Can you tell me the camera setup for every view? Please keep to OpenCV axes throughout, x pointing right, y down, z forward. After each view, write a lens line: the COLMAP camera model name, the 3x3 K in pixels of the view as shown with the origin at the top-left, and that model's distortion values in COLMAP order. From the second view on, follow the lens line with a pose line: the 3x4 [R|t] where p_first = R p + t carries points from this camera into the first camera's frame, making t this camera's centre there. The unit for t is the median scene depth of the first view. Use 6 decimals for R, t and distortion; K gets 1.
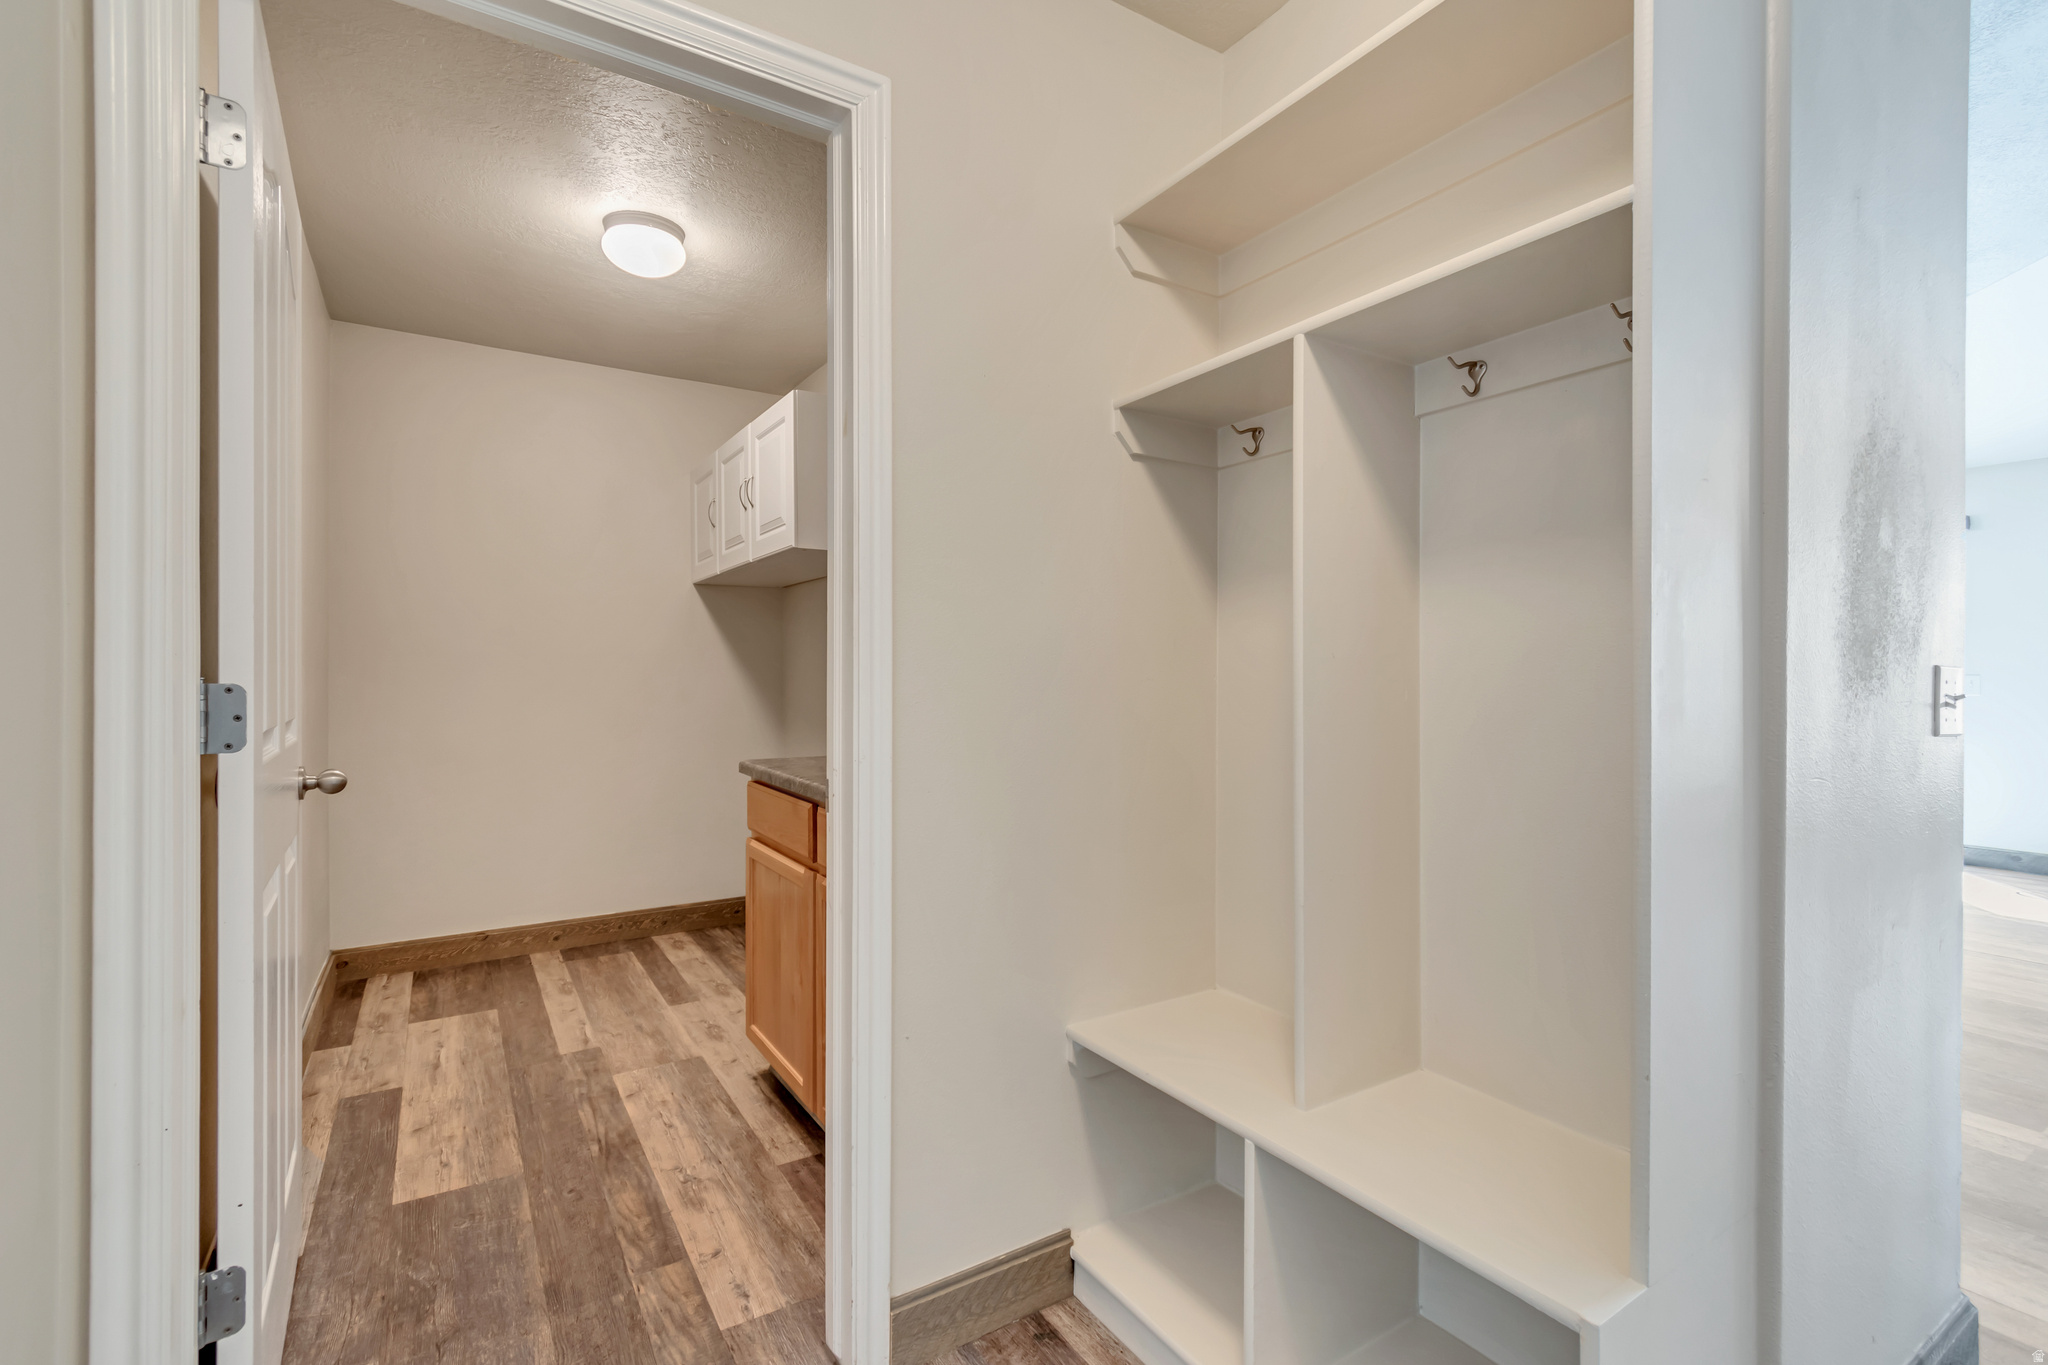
lens RADIAL K [[916.7, 0, 1024.9], [0, 916.7, 678.0], [0, 0, 1]] dist [0.002430, 0.000844]
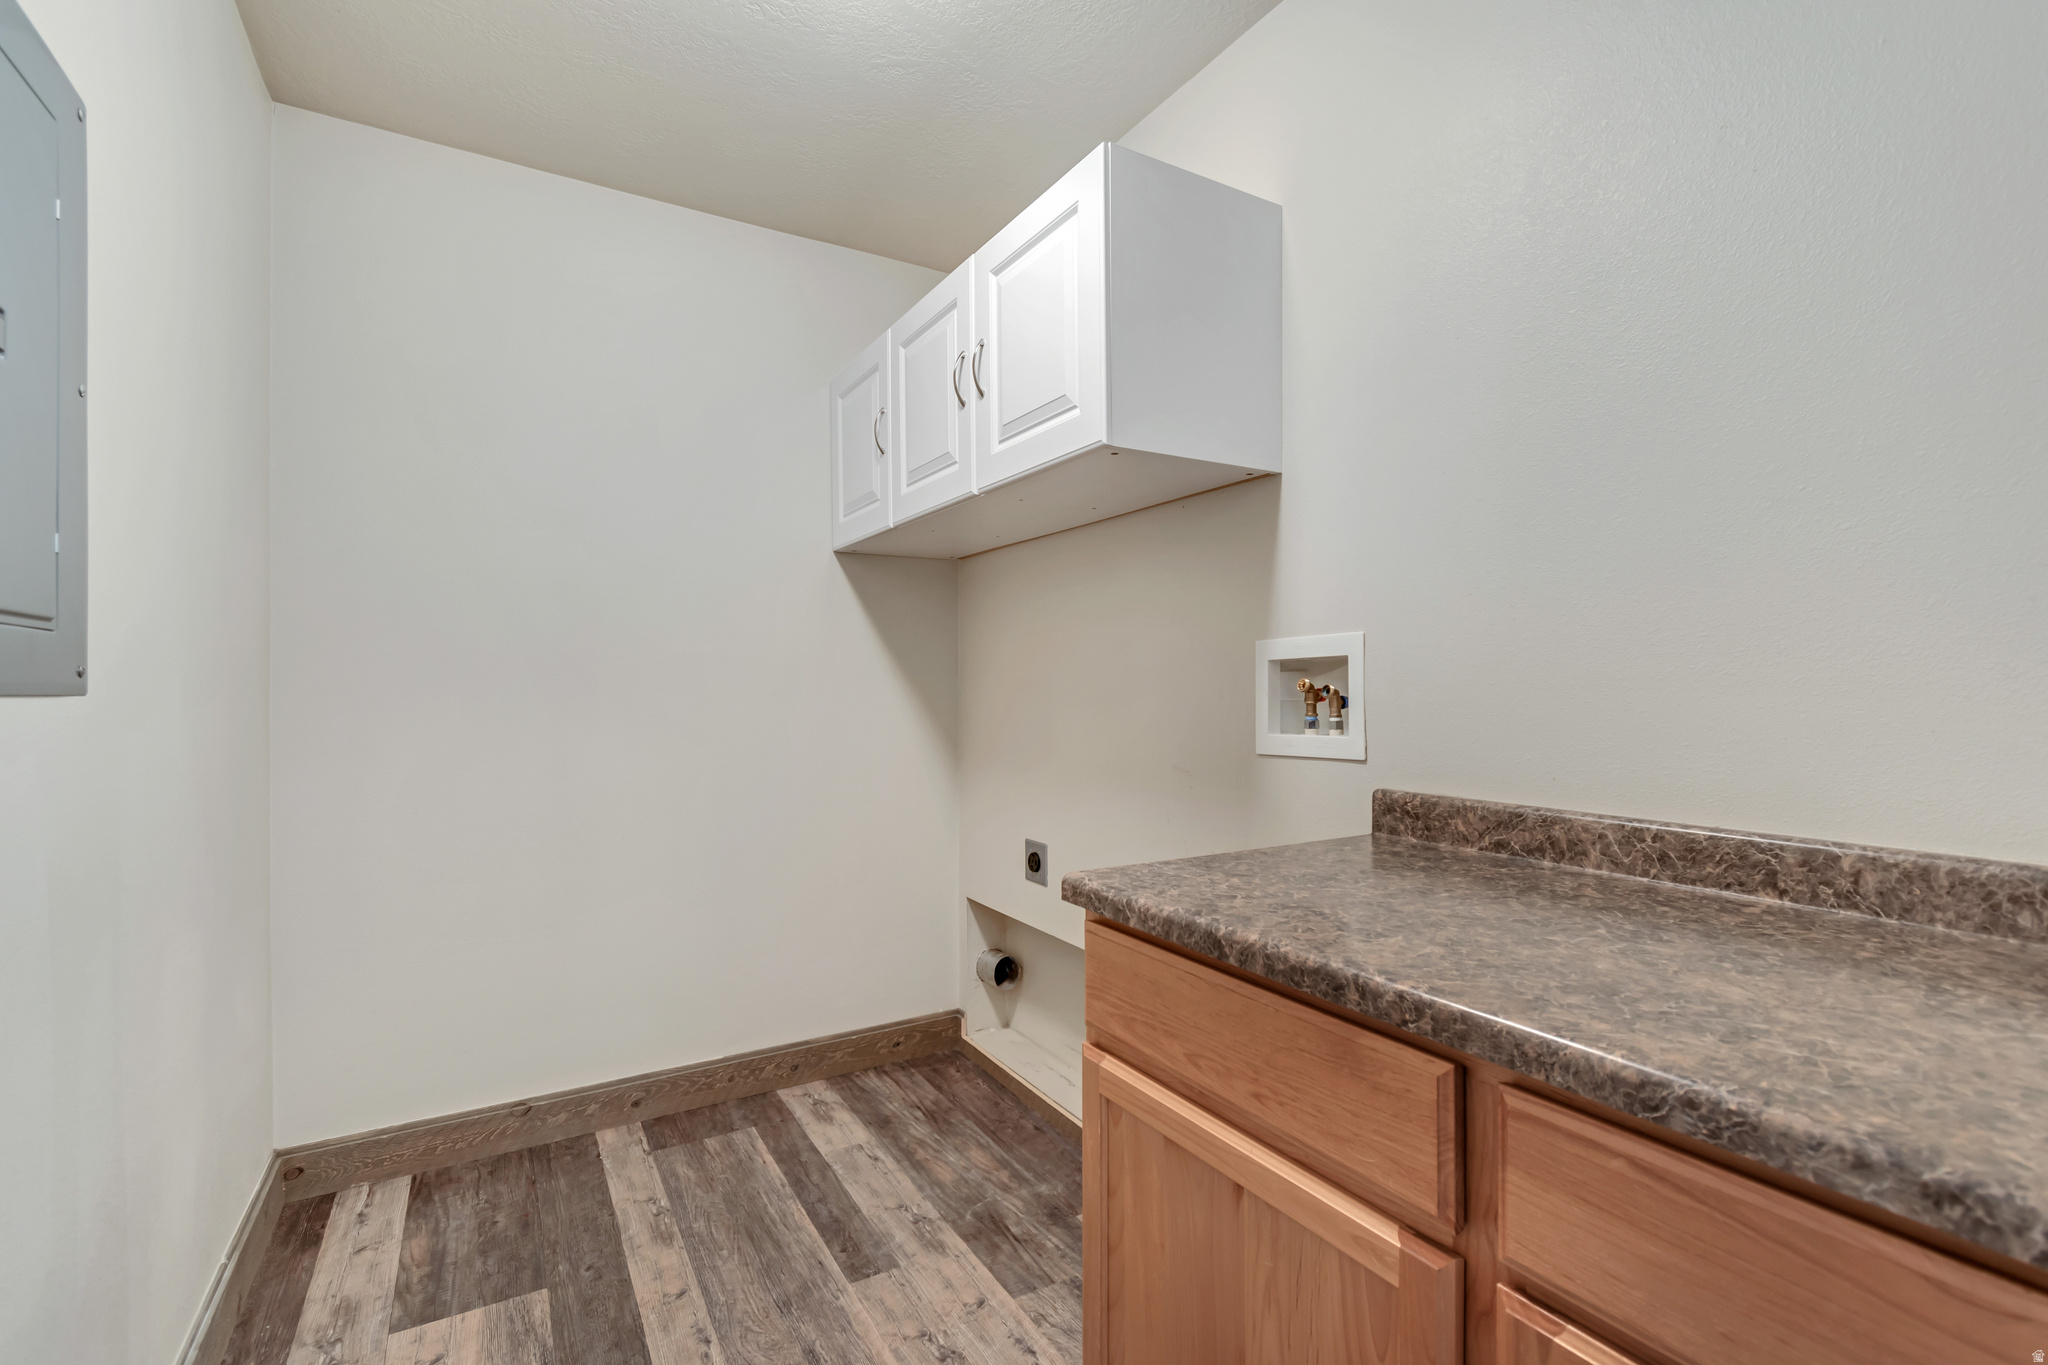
lens RADIAL K [[916.7, 0, 1020.7], [0, 916.7, 683.6], [0, 0, 1]] dist [0.002430, 0.000844]
pose [[0.999328, -0.004328, -0.036399, -0.237915], [0.004120, 0.999975, -0.005782, -0.003041], [0.036423, 0.005628, 0.999321, 0.403331]]
